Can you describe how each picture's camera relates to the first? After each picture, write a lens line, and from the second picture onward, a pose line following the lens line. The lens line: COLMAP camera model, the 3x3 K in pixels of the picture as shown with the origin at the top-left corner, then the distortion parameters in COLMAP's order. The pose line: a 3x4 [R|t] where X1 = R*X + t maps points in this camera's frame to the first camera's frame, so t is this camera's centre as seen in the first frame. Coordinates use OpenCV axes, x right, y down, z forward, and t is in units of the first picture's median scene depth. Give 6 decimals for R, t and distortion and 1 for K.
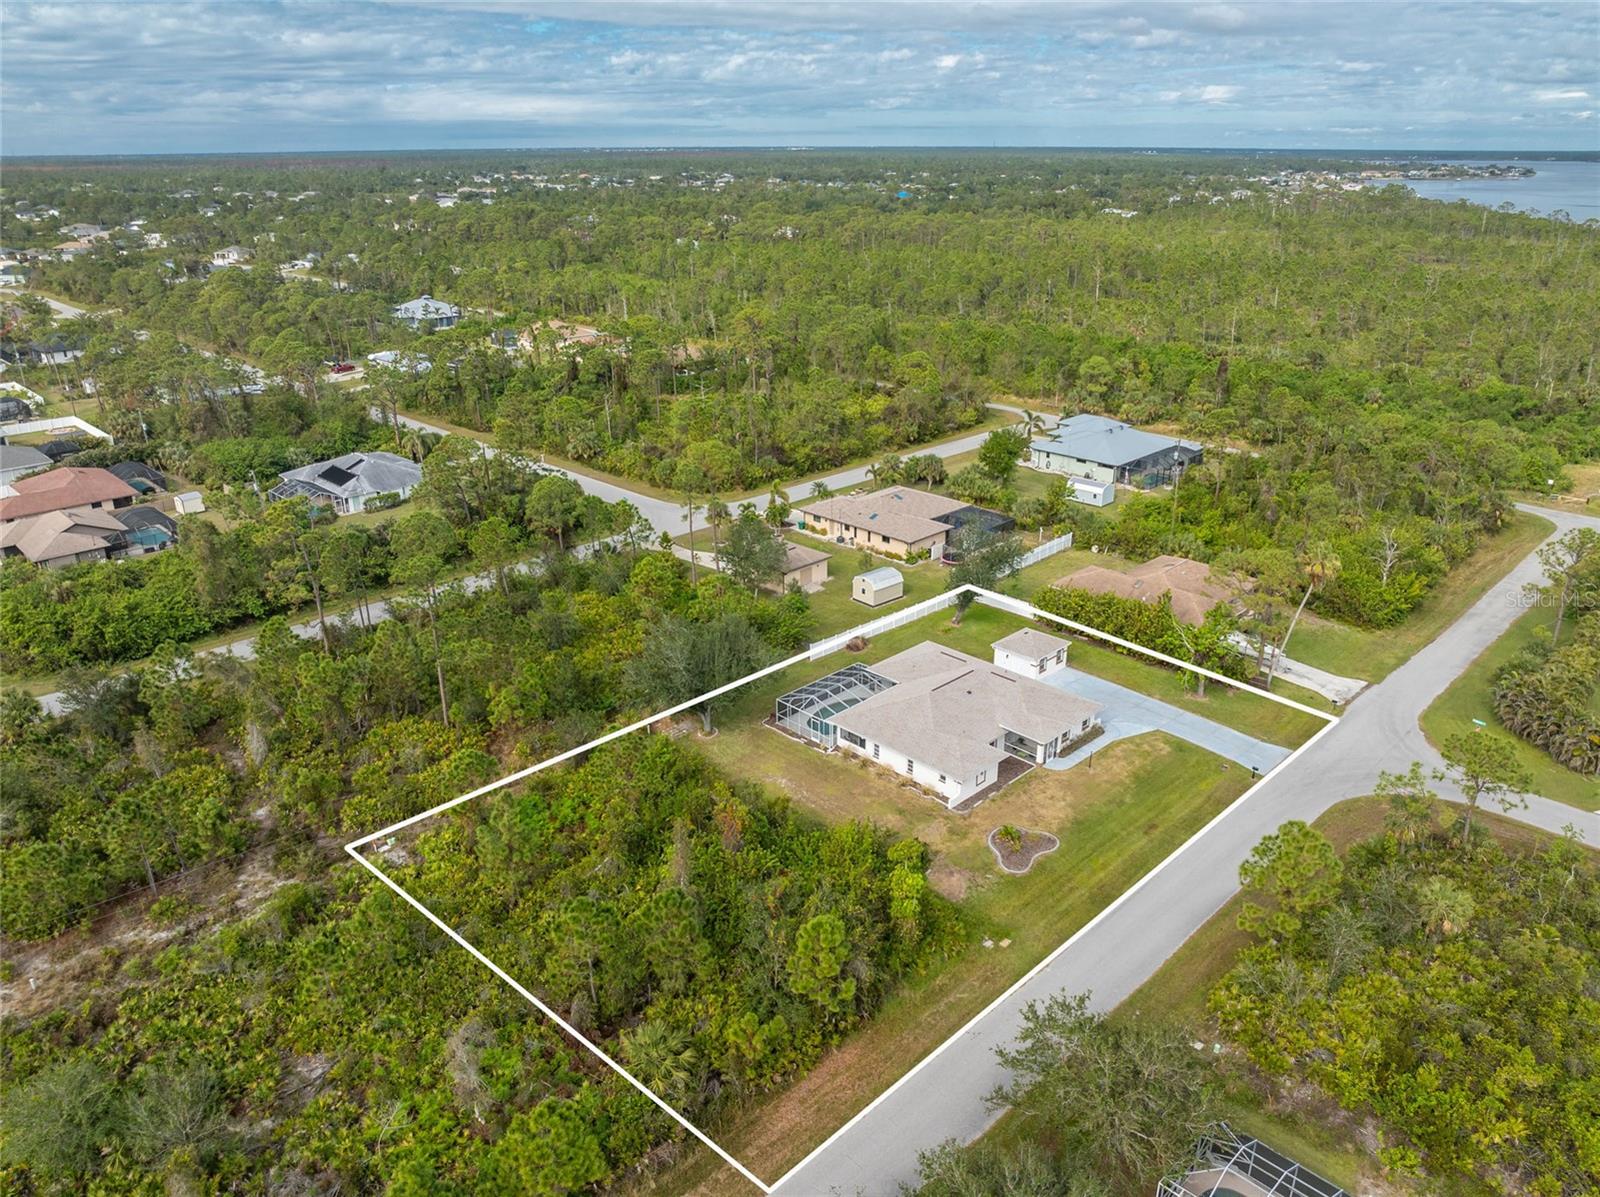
lens RADIAL K [[1149.0, 0, 775.7], [0, 1149.0, 638.2], [0, 0, 1]] dist [-0.051526, 0.021675]
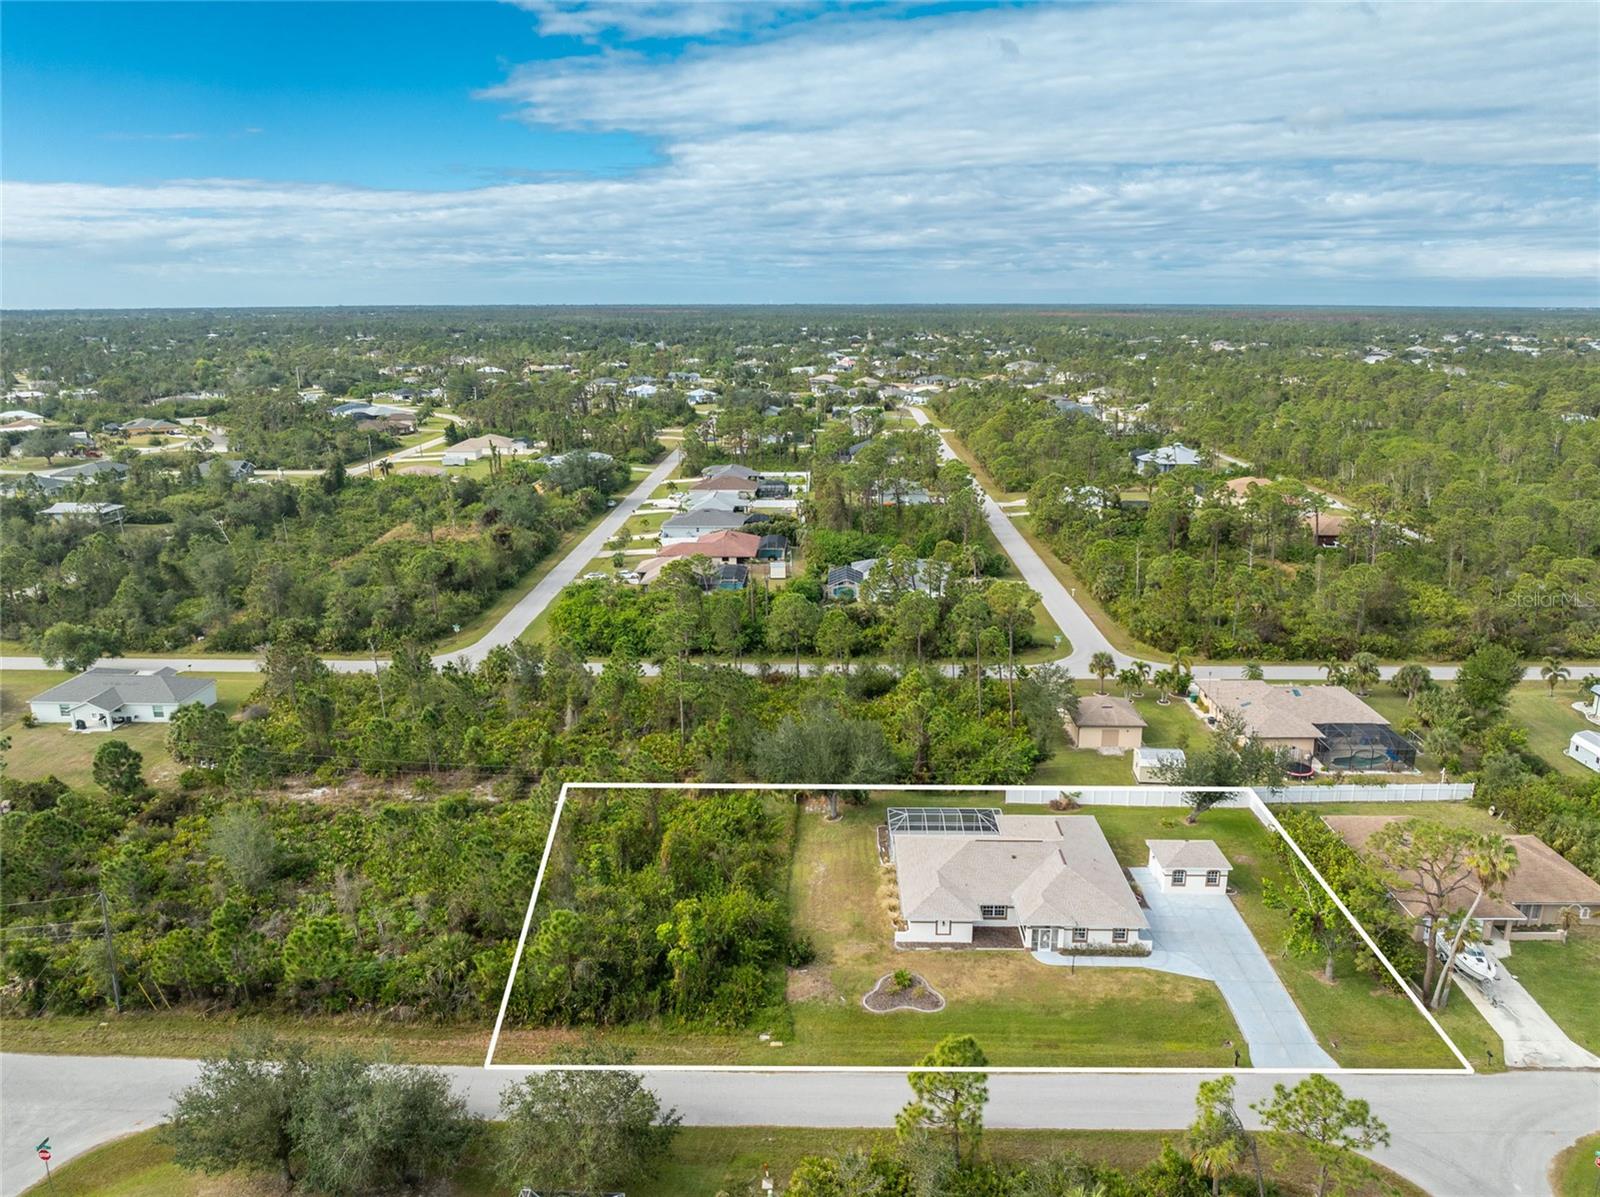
lens RADIAL K [[1149.0, 0, 779.1], [0, 1149.0, 594.1], [0, 0, 1]] dist [-0.051526, 0.021675]
pose [[0.686134, 0.179515, -0.704978, 0.058493], [-0.286598, 0.957406, -0.035143, -0.006528], [0.668642, 0.226158, 0.708358, 0.010569]]
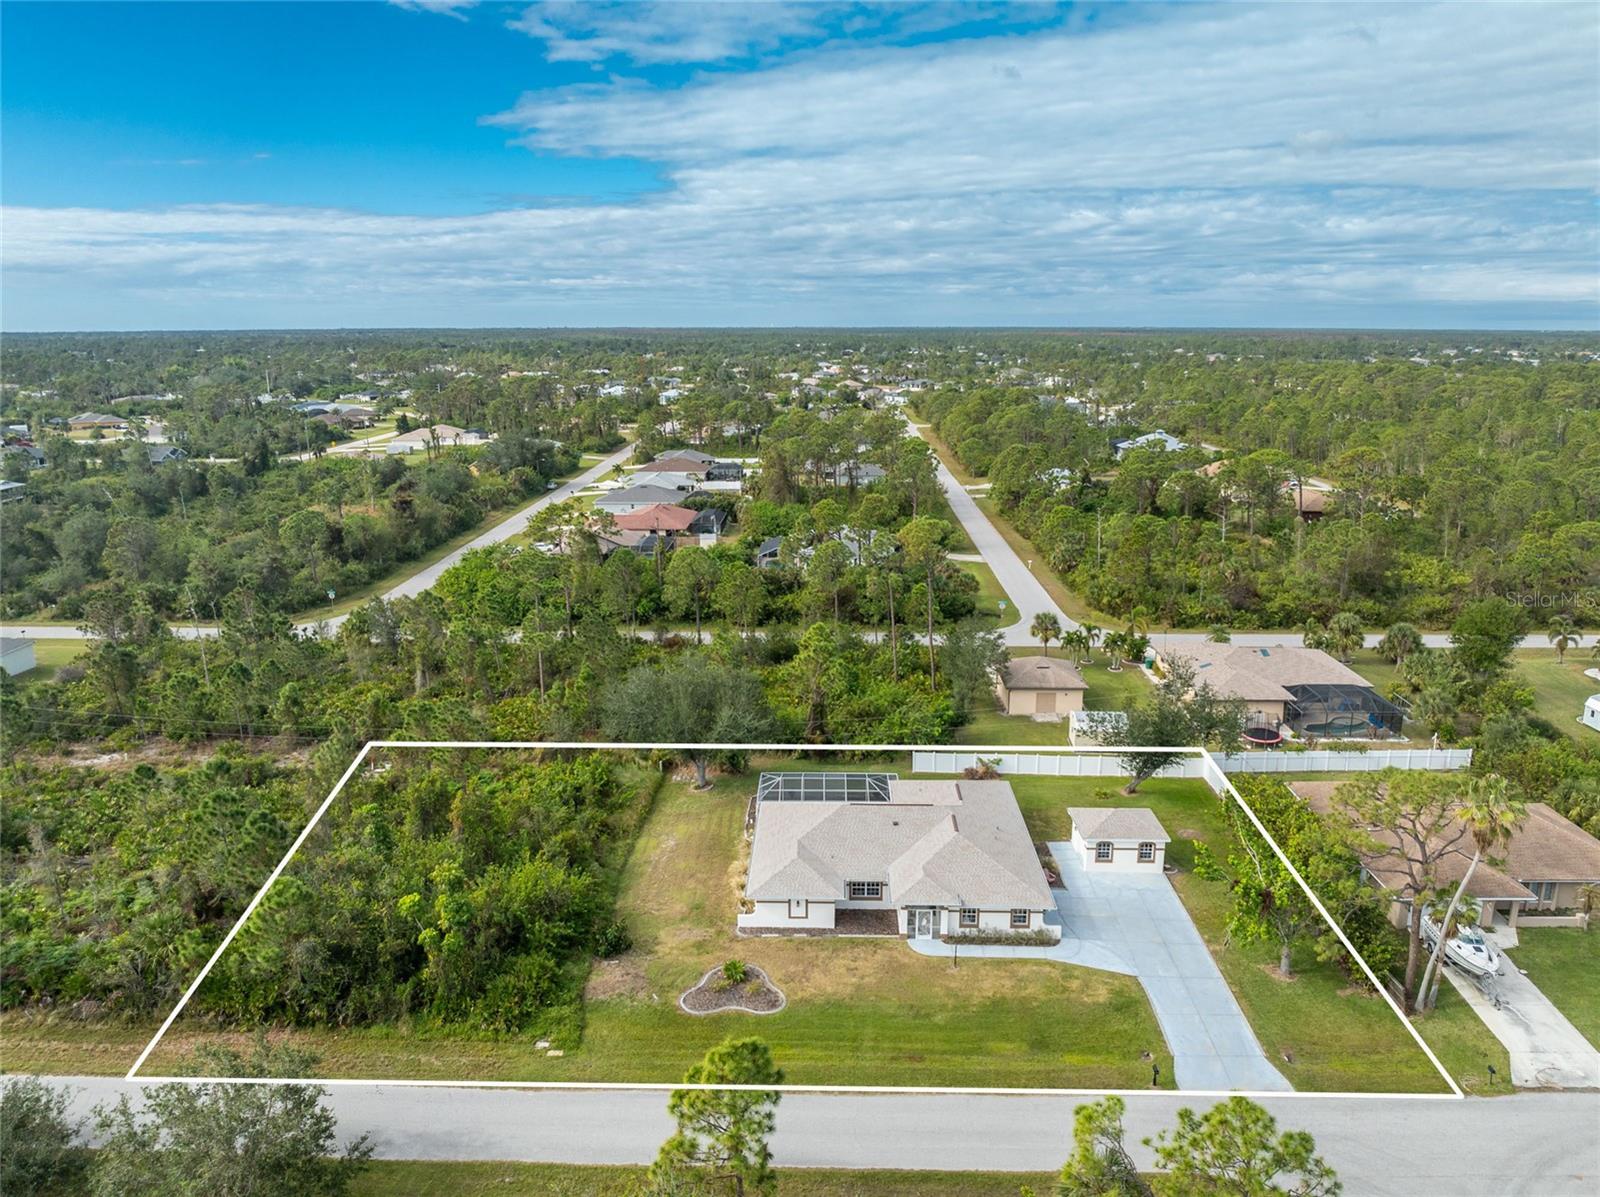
lens RADIAL K [[1149.0, 0, 786.9], [0, 1149.0, 598.5], [0, 0, 1]] dist [-0.051526, 0.021675]
pose [[0.688635, 0.168904, -0.705162, 0.055459], [-0.289052, 0.955827, -0.053333, -0.003155], [0.665005, 0.240555, 0.707037, 0.030886]]
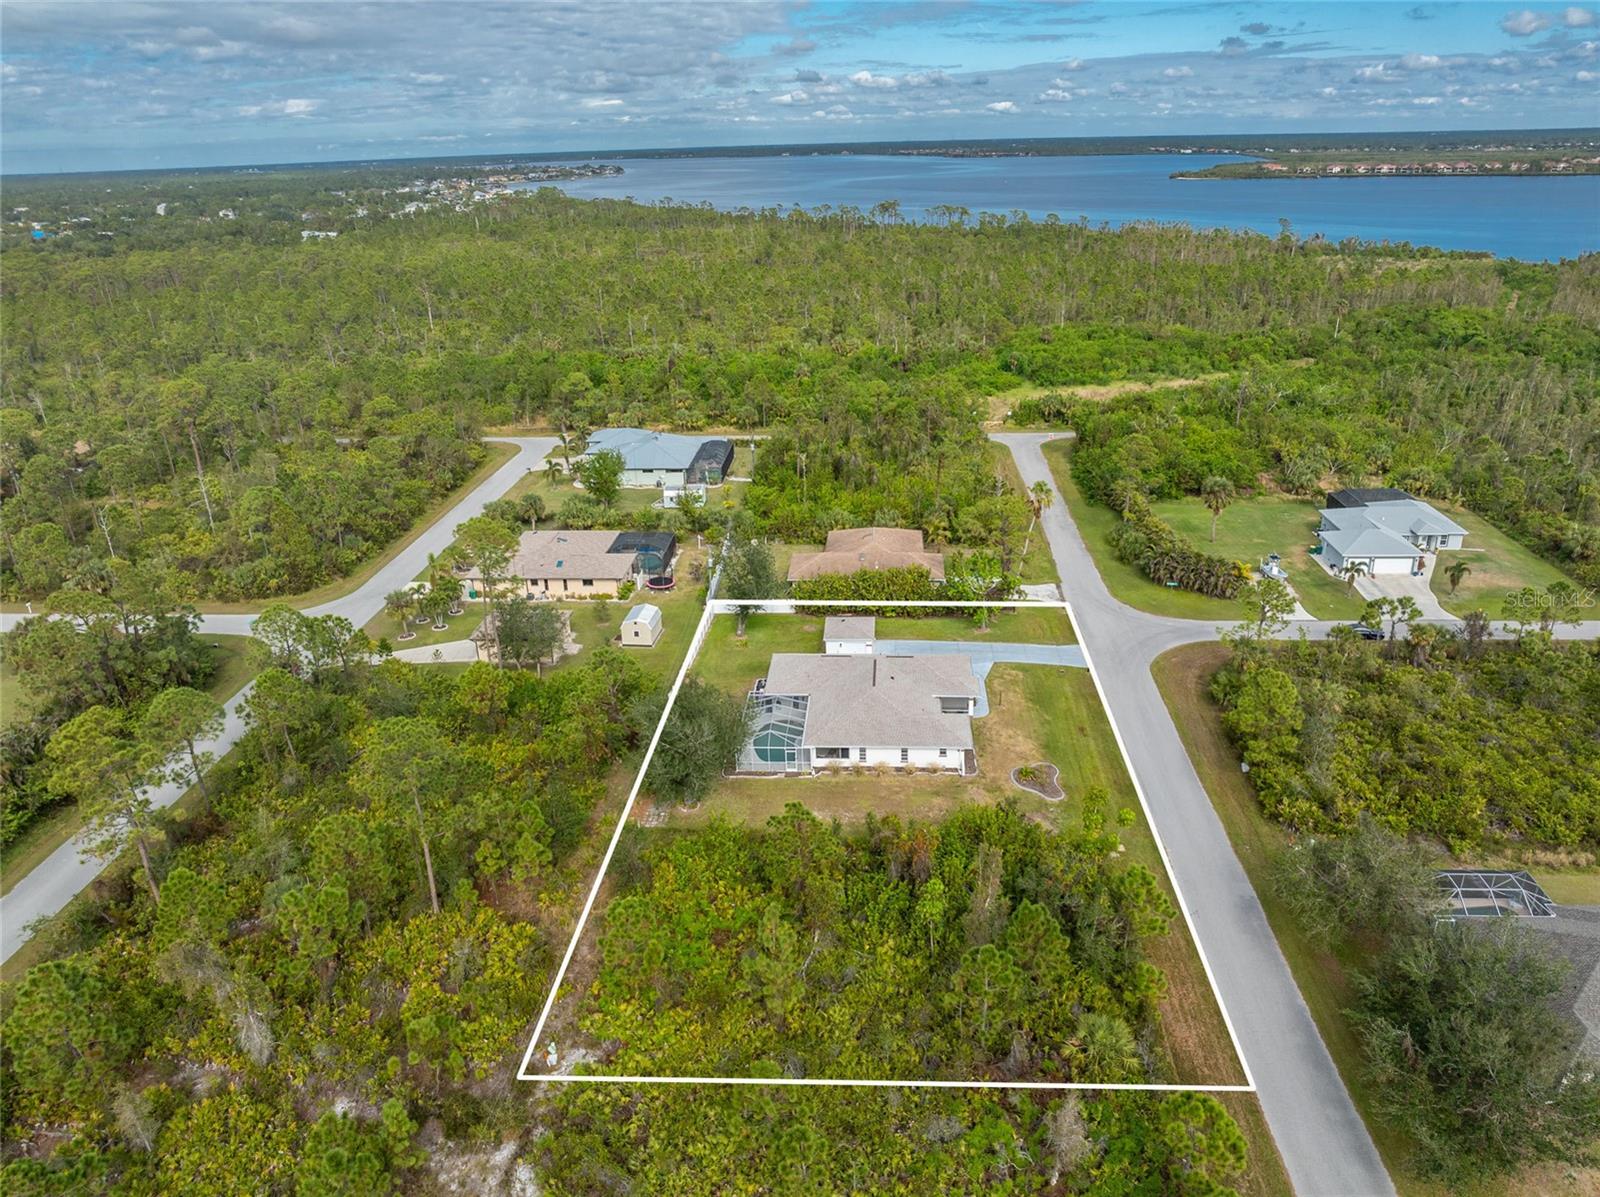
lens RADIAL K [[1149.0, 0, 801.3], [0, 1149.0, 652.9], [0, 0, 1]] dist [-0.051526, 0.021675]
pose [[0.741839, -0.287343, 0.605895, -0.047468], [0.286040, 0.952811, 0.101648, -0.009625], [-0.606512, 0.097904, 0.789024, 0.015989]]
